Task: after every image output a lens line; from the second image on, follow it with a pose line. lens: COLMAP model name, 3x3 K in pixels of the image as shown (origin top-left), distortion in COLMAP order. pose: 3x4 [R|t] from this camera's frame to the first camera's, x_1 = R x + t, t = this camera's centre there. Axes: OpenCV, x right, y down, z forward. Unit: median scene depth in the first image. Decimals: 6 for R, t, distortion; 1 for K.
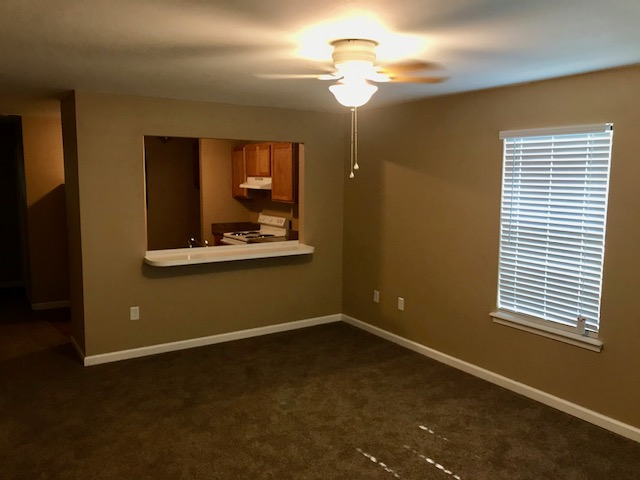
lens RADIAL K [[535.9, 0, 322.8], [0, 535.9, 239.4], [0, 0, 1]] dist [0.015057, 0.006260]
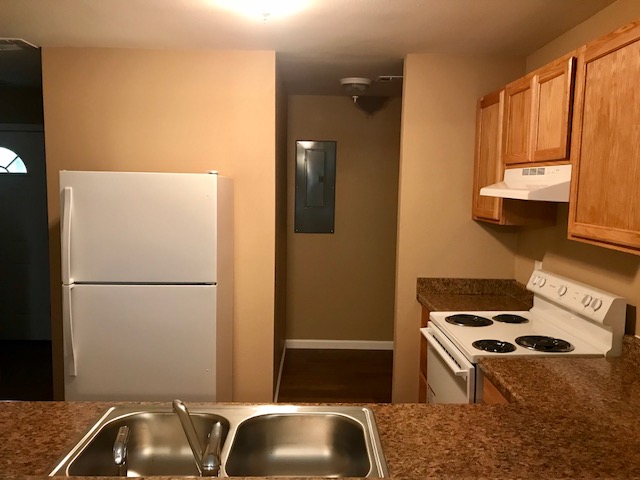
lens RADIAL K [[535.9, 0, 322.9], [0, 535.9, 242.6], [0, 0, 1]] dist [0.015057, 0.006260]
pose [[0.853987, 0.061003, -0.516705, -0.054966], [-0.070649, 0.997501, 0.001001, -0.059826], [0.515475, 0.035650, 0.856163, 0.658786]]
